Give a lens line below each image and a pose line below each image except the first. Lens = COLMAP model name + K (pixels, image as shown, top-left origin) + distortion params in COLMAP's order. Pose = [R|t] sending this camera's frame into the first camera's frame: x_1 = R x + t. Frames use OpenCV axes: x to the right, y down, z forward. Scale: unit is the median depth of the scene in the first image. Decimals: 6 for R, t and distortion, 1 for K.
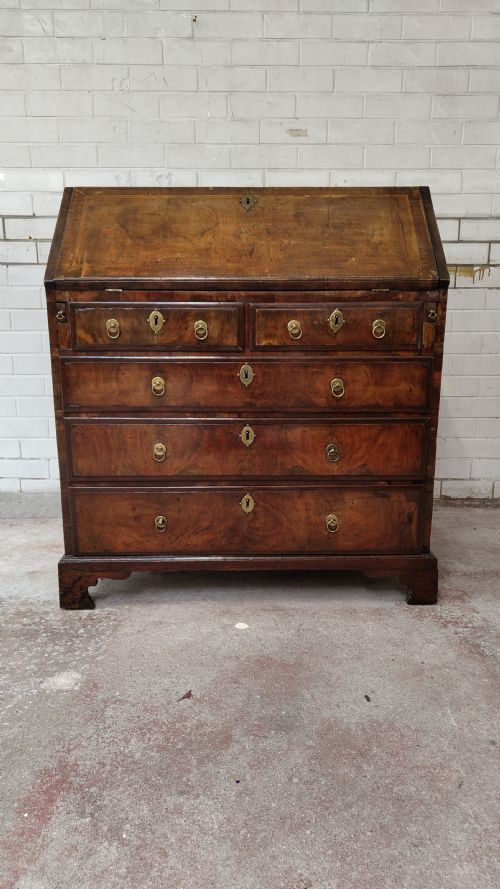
lens RADIAL K [[623.2, 0, 250.0], [0, 623.2, 444.5], [0, 0, 1]] dist [0.003095, -0.004096]
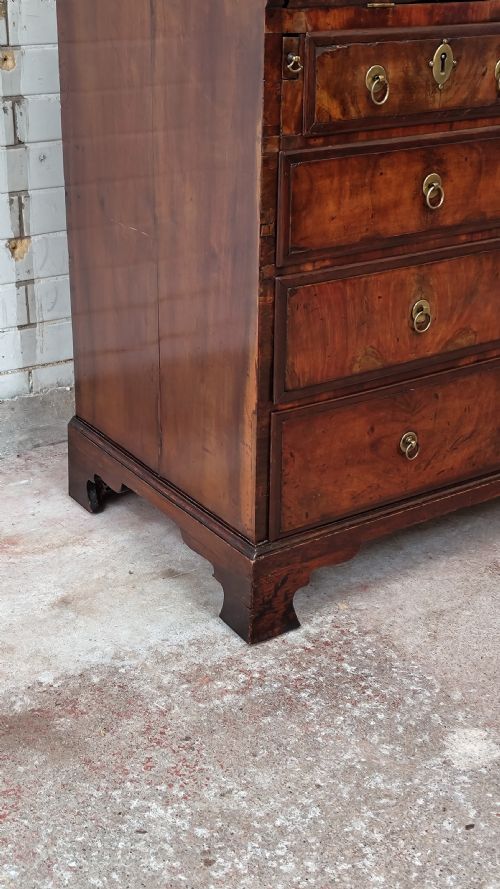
lens RADIAL K [[1231.0, 0, 239.6], [0, 1231.0, 458.8], [0, 0, 1]] dist [0.137107, -0.573005]
pose [[0.833964, -0.218452, 0.506737, -0.842275], [0.102867, 0.963751, 0.246176, -0.147284], [-0.542146, -0.153176, 0.826205, 0.190681]]
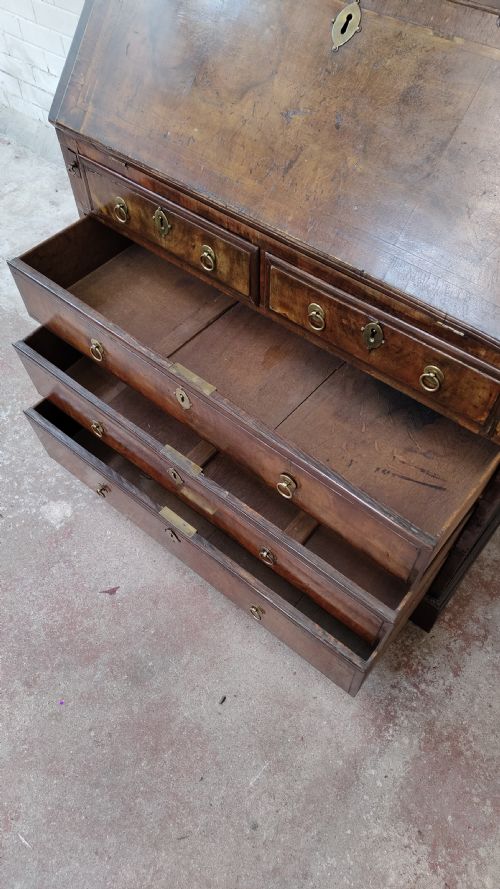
lens RADIAL K [[622.5, 0, 246.7], [0, 622.5, 453.9], [0, 0, 1]] dist [0.002411, 0.000345]
pose [[0.761174, 0.526085, -0.379274, 0.322906], [-0.127484, 0.694765, 0.707848, -0.511842], [0.635895, -0.490445, 0.595904, 0.484365]]
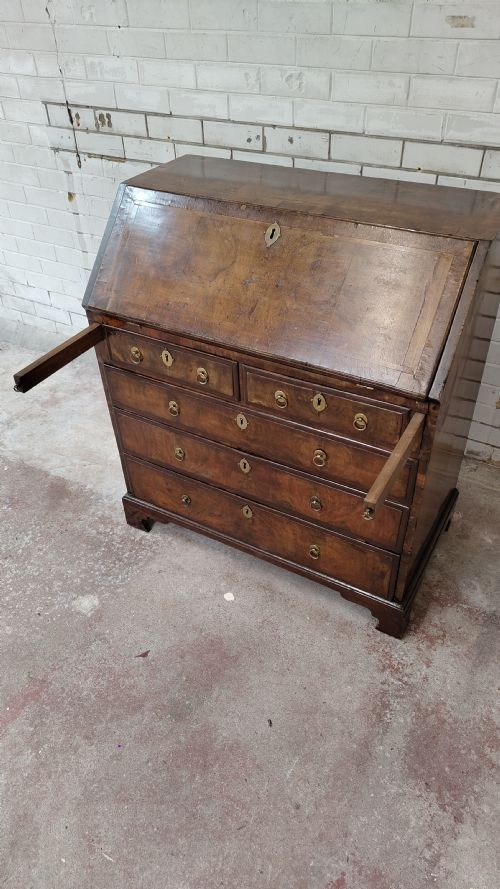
lens RADIAL K [[624.4, 0, 253.0], [0, 624.4, 450.3], [0, 0, 1]] dist [0.003648, -0.004137]
pose [[0.865096, 0.298212, -0.403333, 0.441466], [-0.074769, 0.871764, 0.484187, -0.568948], [0.496002, -0.388711, 0.776457, 0.169329]]
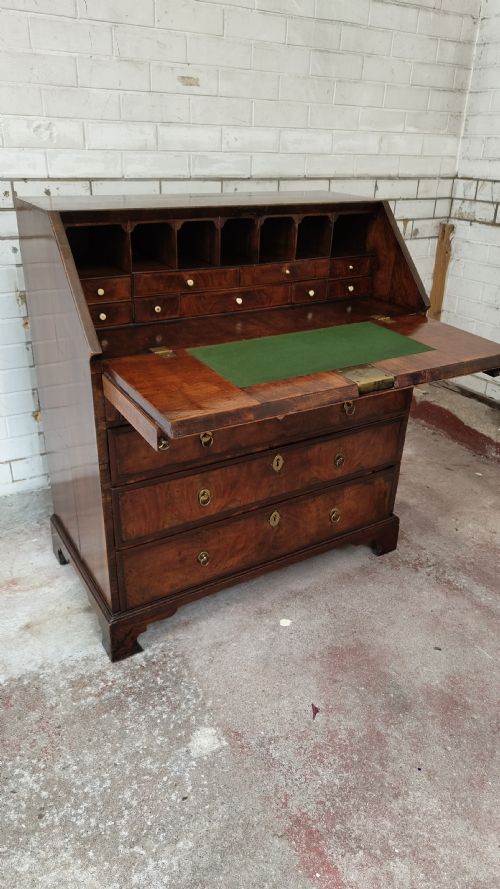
lens RADIAL K [[627.4, 0, 253.1], [0, 627.4, 443.0], [0, 0, 1]] dist [0.003508, -0.005174]
pose [[0.855865, -0.203394, 0.475527, -0.544071], [0.074869, 0.958465, 0.275208, -0.345860], [-0.511752, -0.199939, 0.835544, 0.132191]]
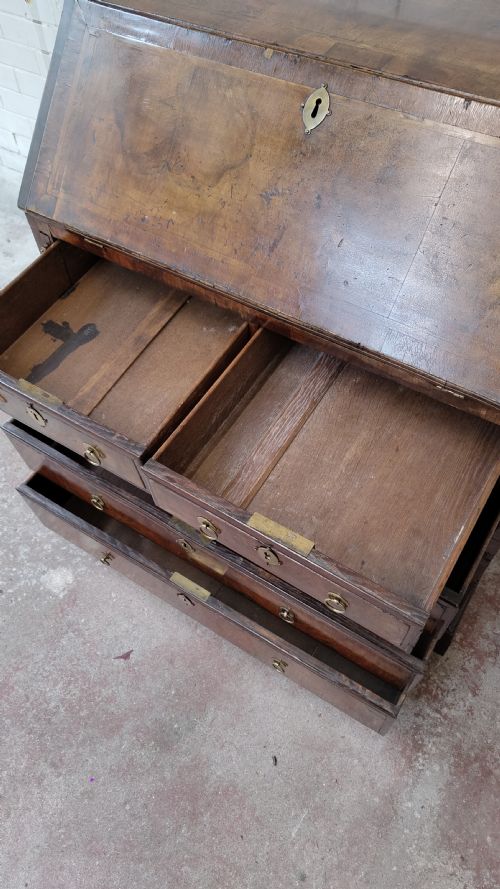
lens RADIAL K [[625.7, 0, 251.9], [0, 625.7, 452.0], [0, 0, 1]] dist [-0.004950, 0.004579]
pose [[0.839299, 0.430886, -0.331535, 0.257206], [-0.088732, 0.710196, 0.698390, -0.563744], [0.536381, -0.556740, 0.634300, 0.490600]]
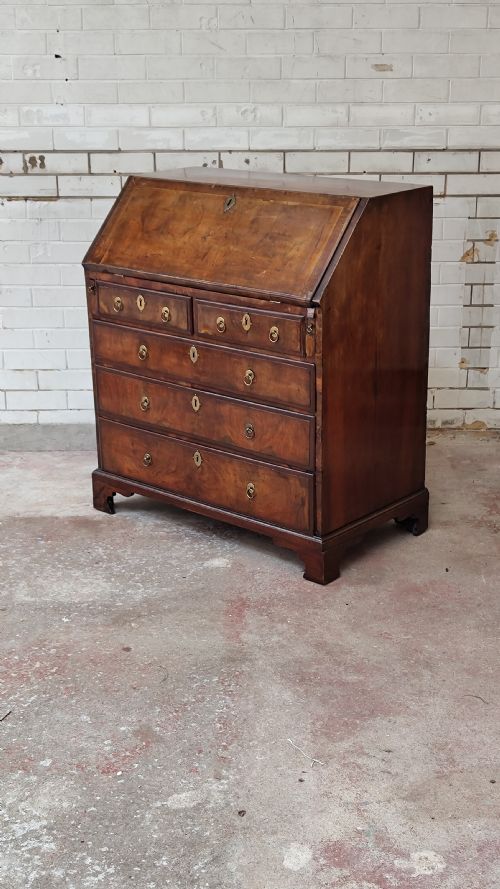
lens RADIAL K [[1231.0, 0, 239.6], [0, 1231.0, 458.8], [0, 0, 1]] dist [0.137107, -0.573005]
pose [[0.742076, 0.210522, -0.636399, 1.611695], [-0.123515, 0.976089, 0.178867, -0.349354], [0.658838, -0.054128, 0.750335, -0.752072]]
